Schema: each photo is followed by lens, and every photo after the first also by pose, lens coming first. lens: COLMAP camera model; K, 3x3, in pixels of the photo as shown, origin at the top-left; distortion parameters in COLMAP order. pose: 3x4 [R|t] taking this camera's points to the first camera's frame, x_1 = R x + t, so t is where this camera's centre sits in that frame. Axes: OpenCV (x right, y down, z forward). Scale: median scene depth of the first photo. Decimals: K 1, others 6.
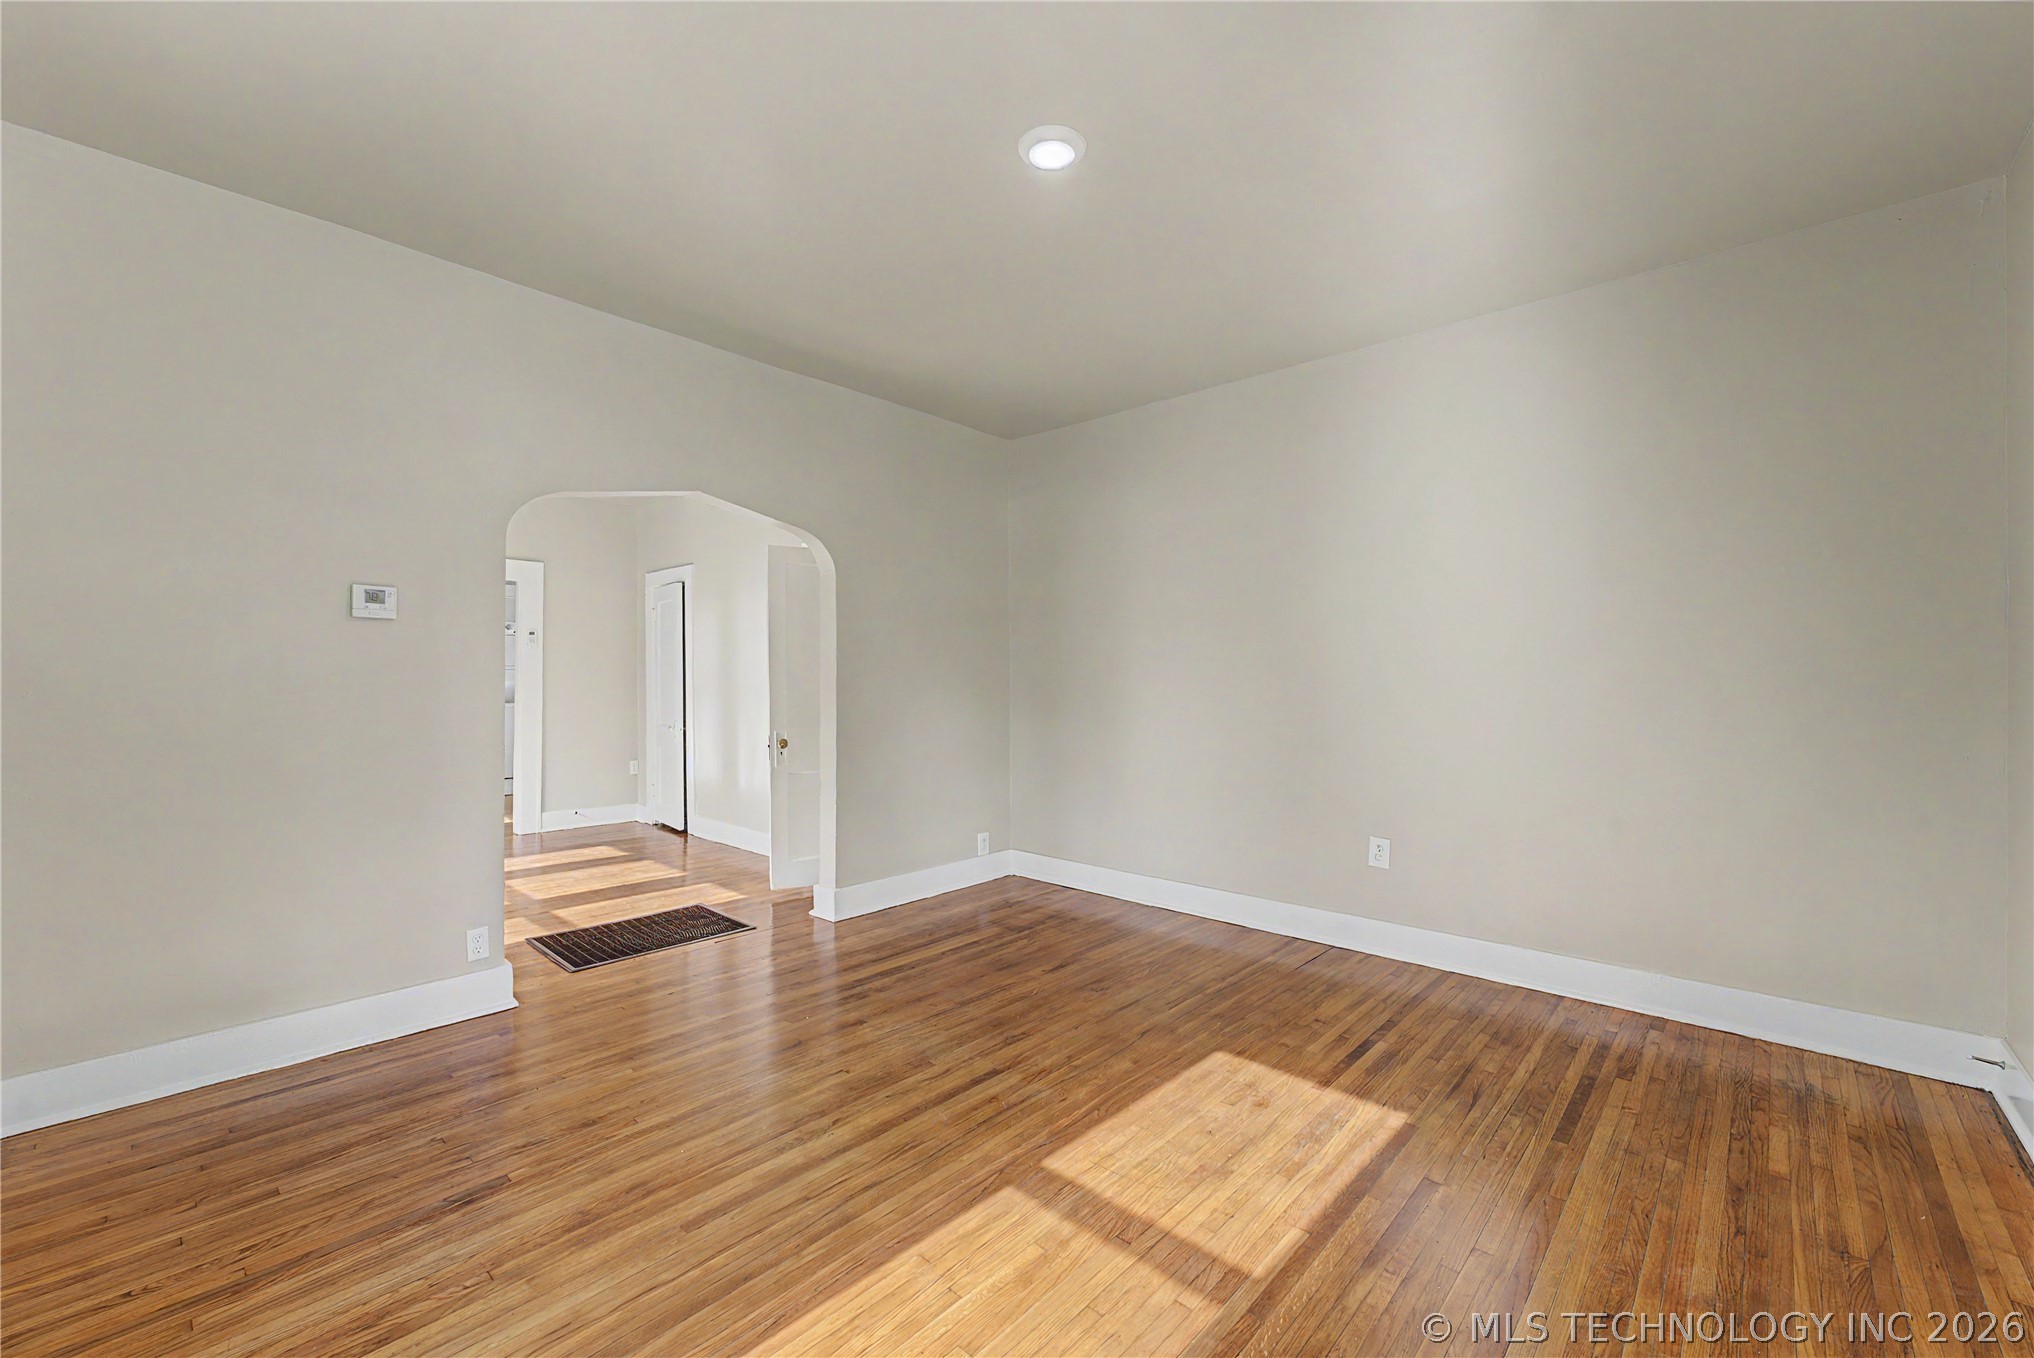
lens RADIAL K [[825.2, 0, 1017.0], [0, 825.2, 679.0], [0, 0, 1]] dist [0.001437, 0.000212]
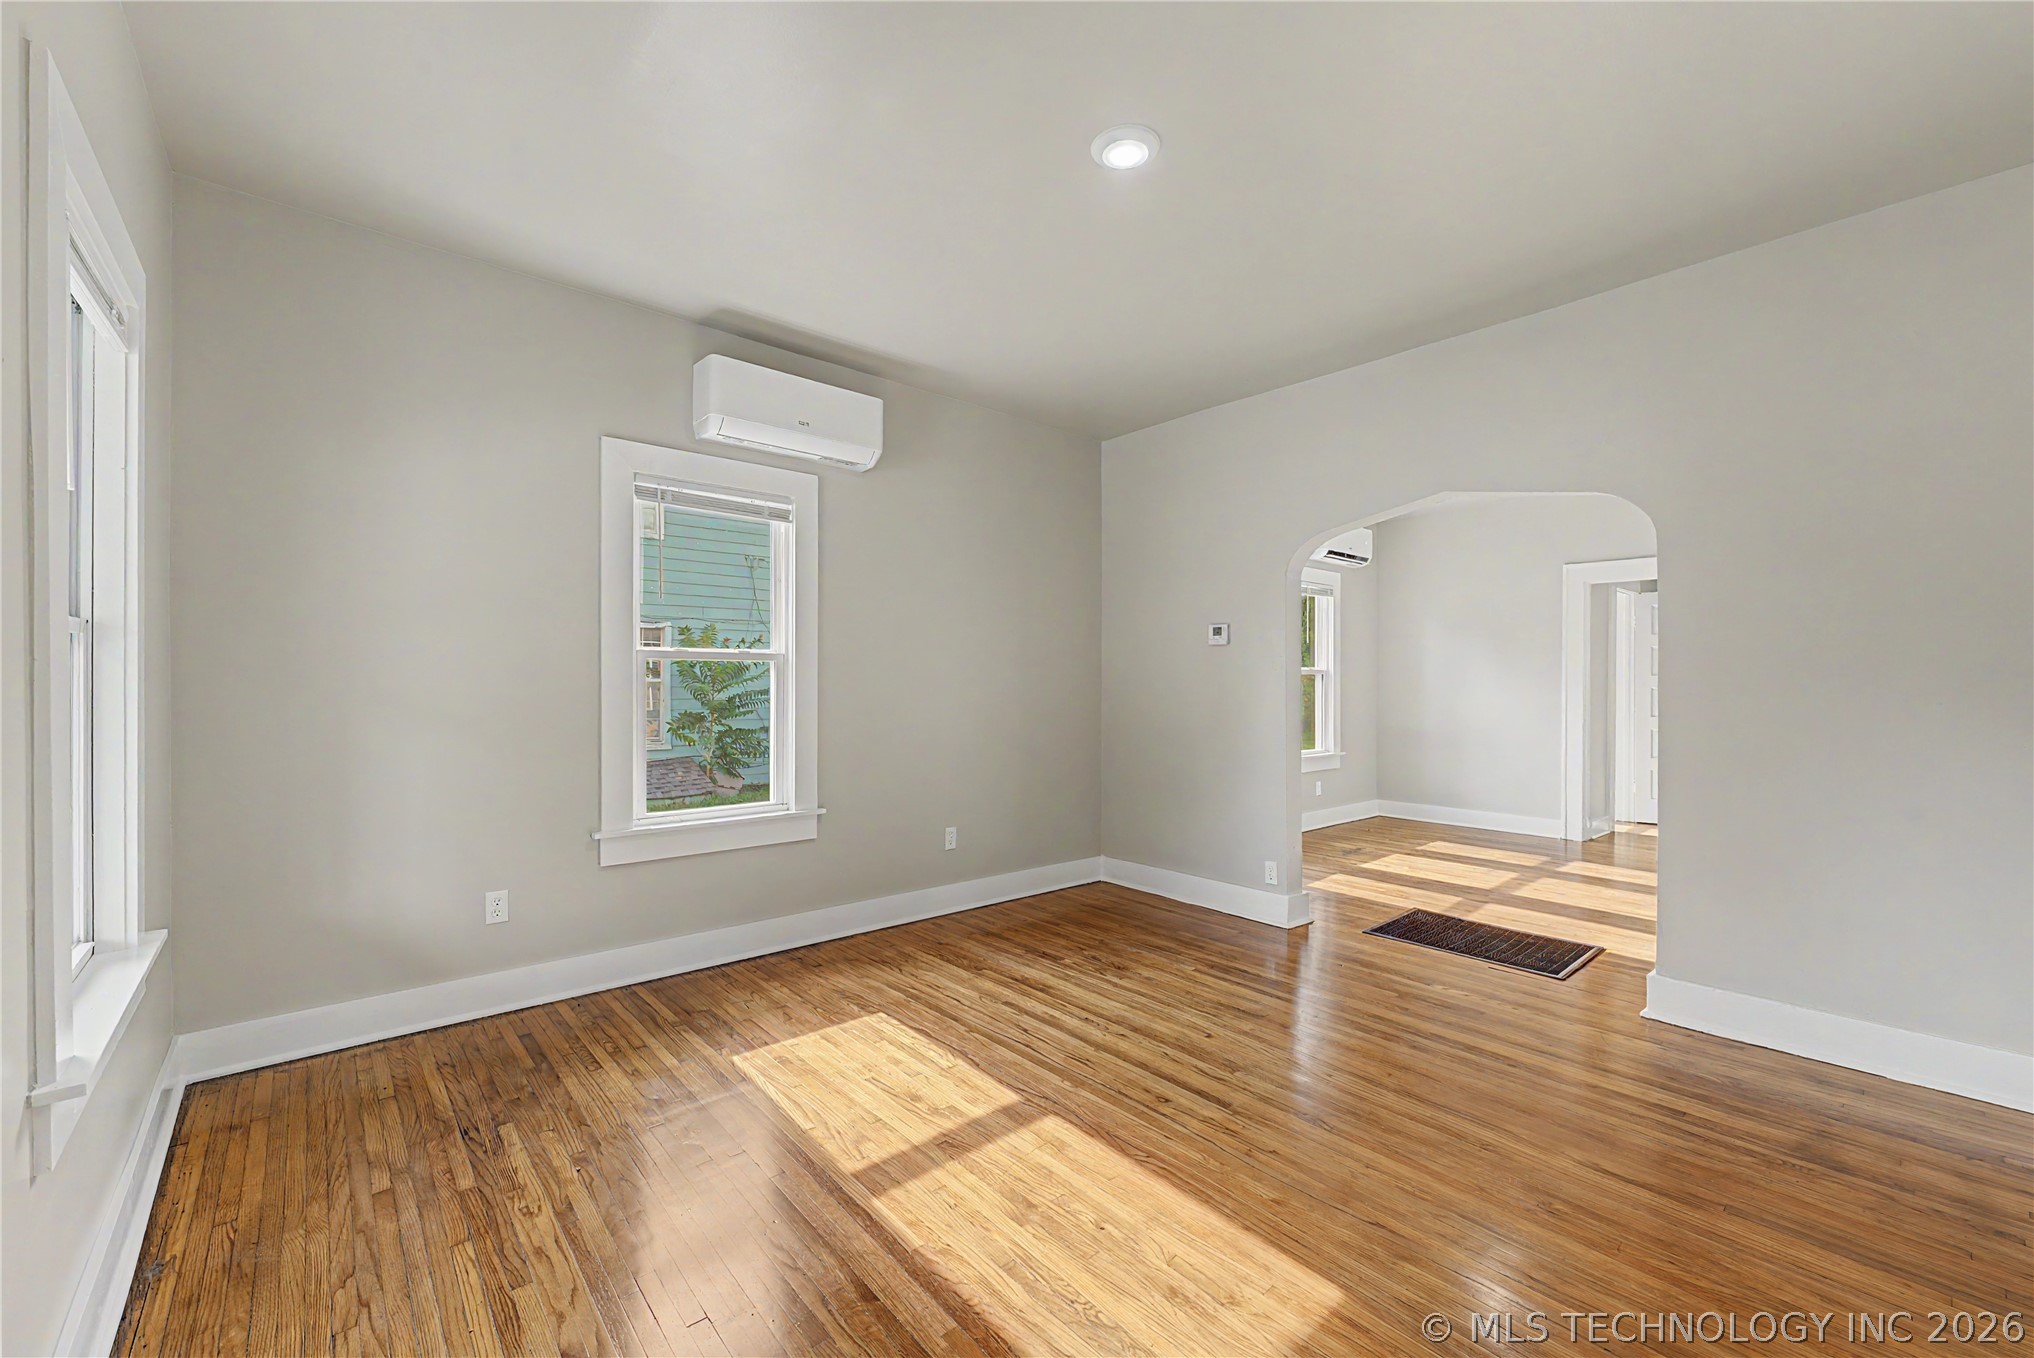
lens RADIAL K [[810.5, 0, 1011.5], [0, 810.5, 675.3], [0, 0, 1]] dist [-0.001471, -0.000386]
pose [[-0.117914, -0.009968, -0.992974, 1.049201], [-0.002693, 0.999949, -0.009719, 0.002803], [0.993020, 0.001528, -0.117935, 0.998353]]
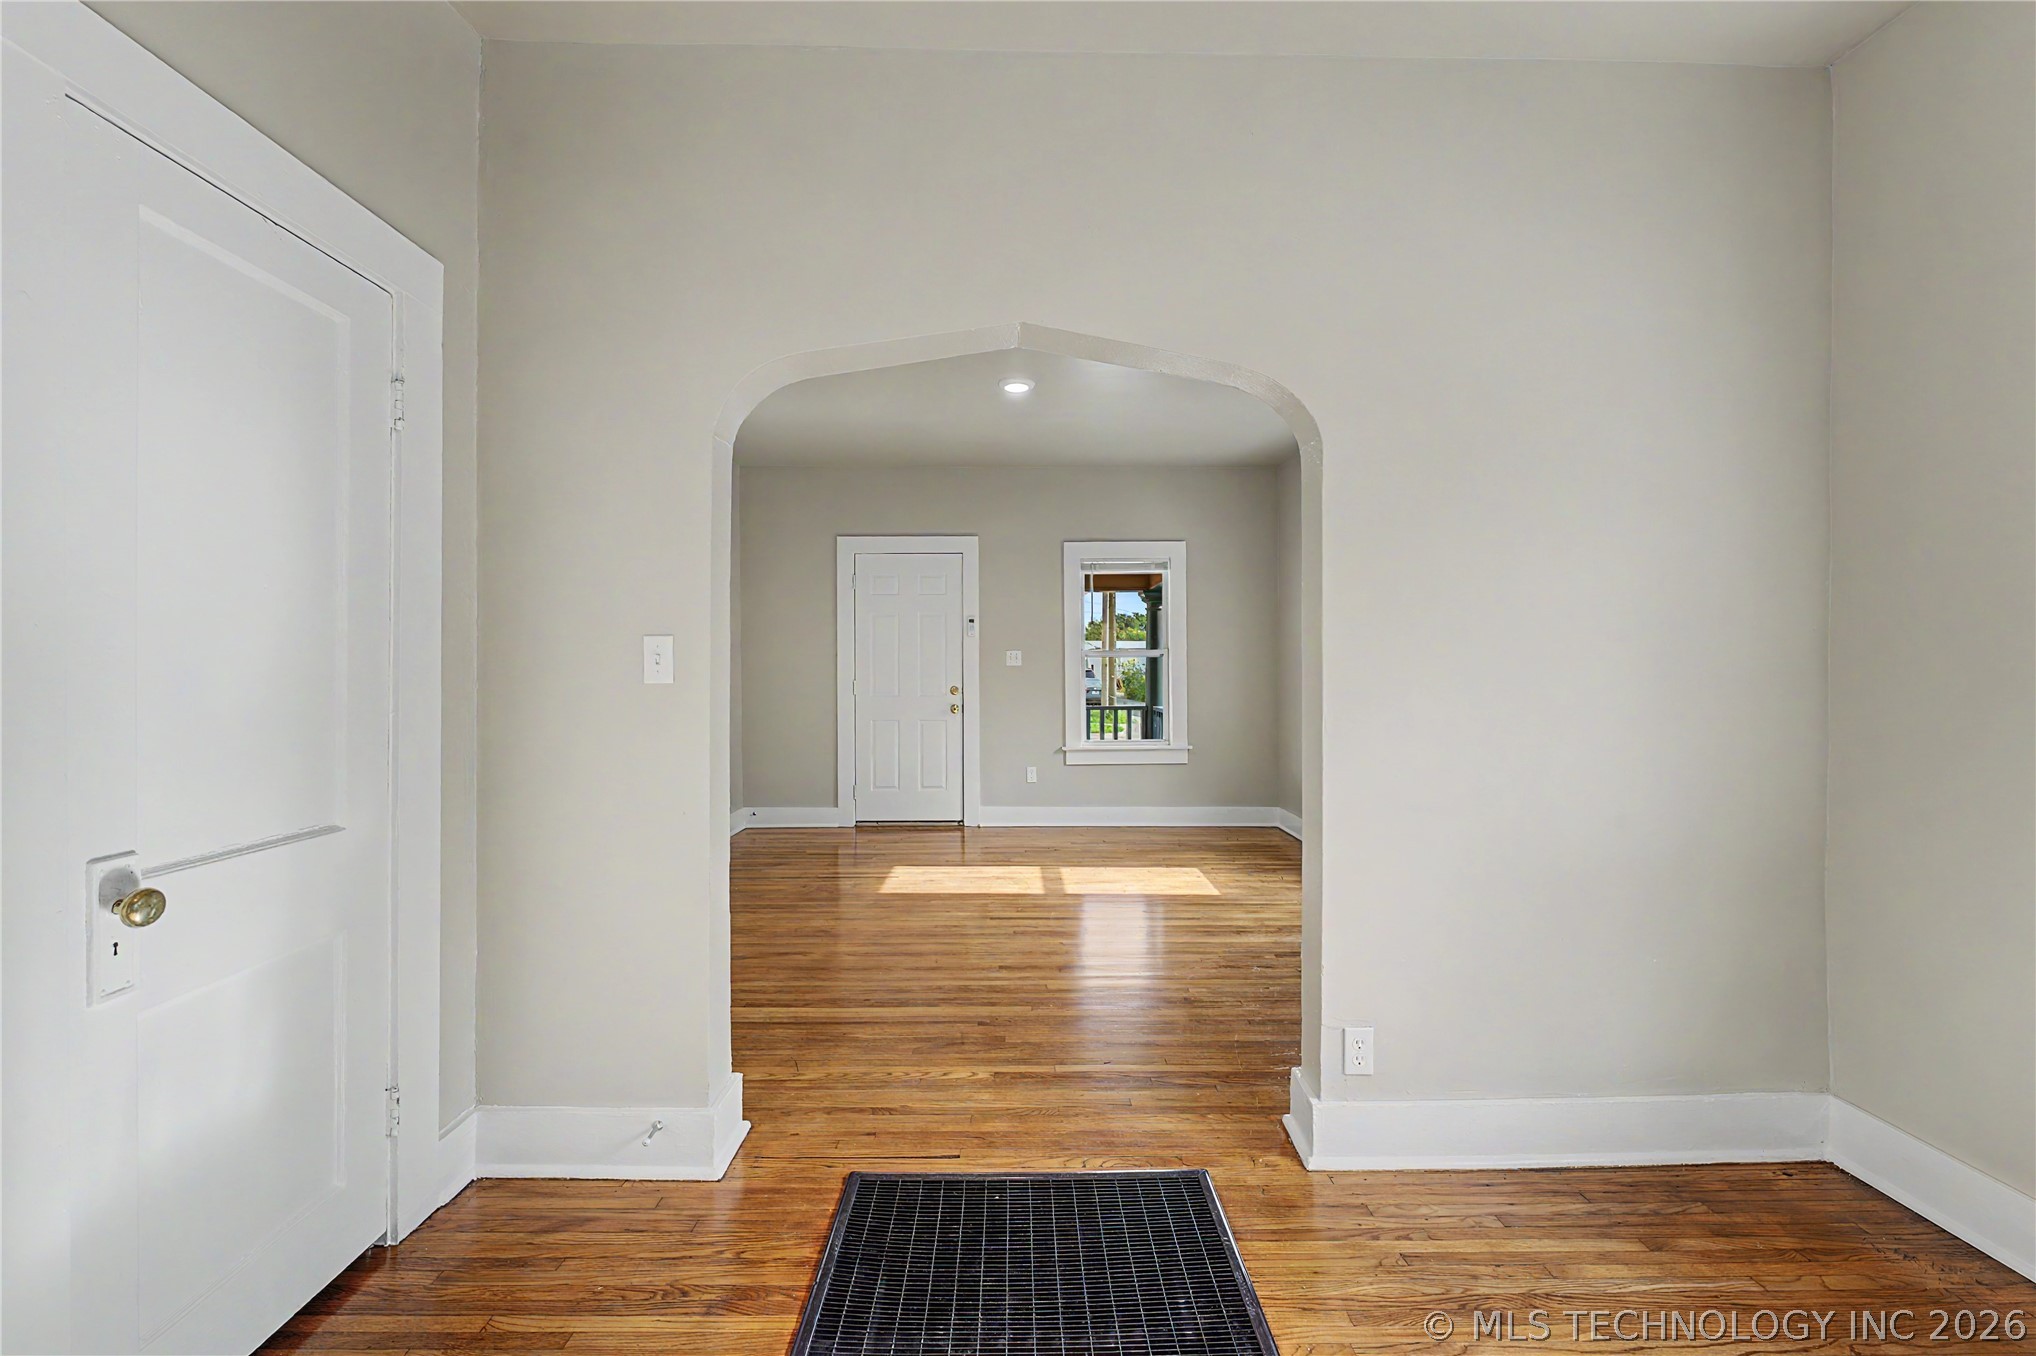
lens RADIAL K [[811.3, 0, 1012.5], [0, 811.3, 674.3], [0, 0, 1]] dist [-0.001471, -0.000386]
pose [[-0.678944, -0.003079, 0.734183, -1.339303], [-0.000627, 0.999993, 0.003614, 0.013341], [-0.734190, 0.001993, -0.678941, 2.305982]]
